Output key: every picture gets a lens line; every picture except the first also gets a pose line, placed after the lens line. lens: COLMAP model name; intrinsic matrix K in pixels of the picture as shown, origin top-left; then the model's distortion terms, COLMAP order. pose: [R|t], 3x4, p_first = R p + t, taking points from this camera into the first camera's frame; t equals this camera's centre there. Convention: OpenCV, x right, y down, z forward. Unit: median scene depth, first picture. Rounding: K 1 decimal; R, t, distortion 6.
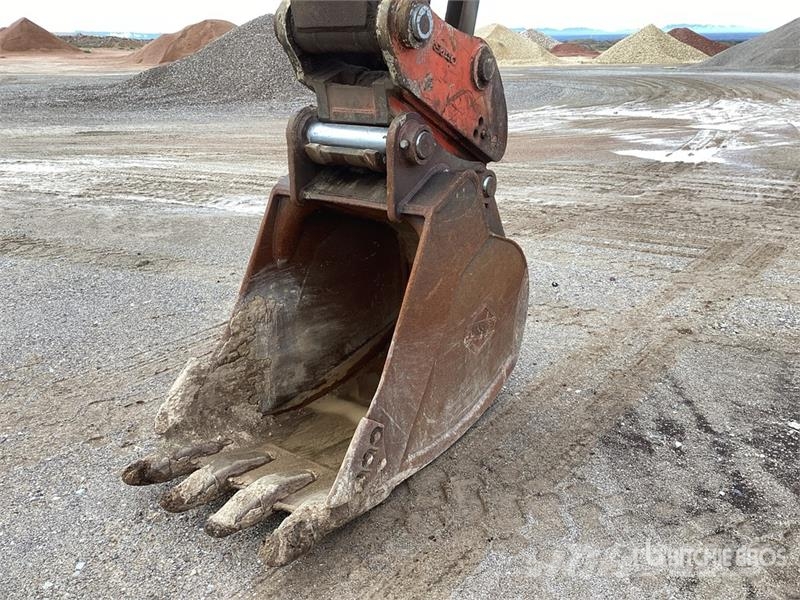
lens RADIAL K [[729.8, 0, 400.0], [0, 729.8, 300.0], [0, 0, 1]] dist [0.121794, -0.242463]
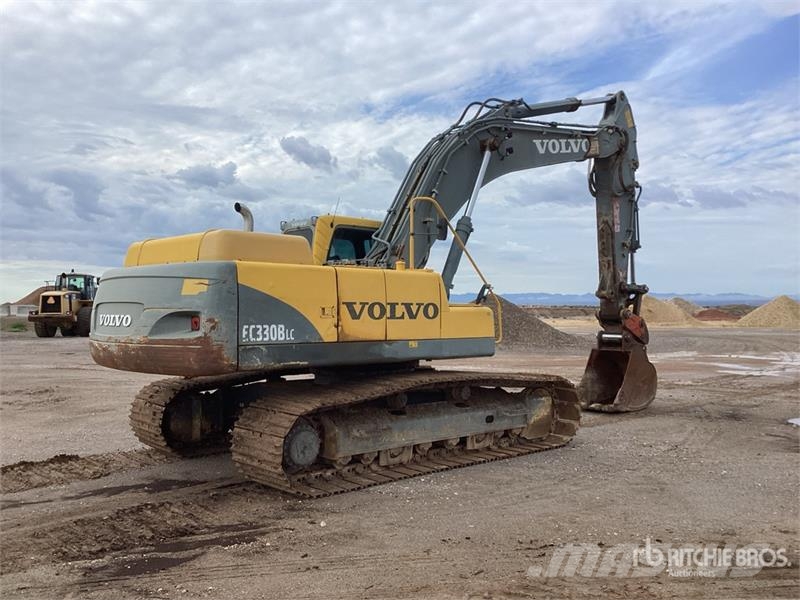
lens RADIAL K [[729.8, 0, 400.0], [0, 729.8, 300.0], [0, 0, 1]] dist [0.121794, -0.242463]
pose [[0.980272, 0.006309, -0.197553, -0.423377], [-0.072212, 0.941828, -0.328246, 1.072602], [0.183990, 0.336037, 0.923703, -3.278173]]
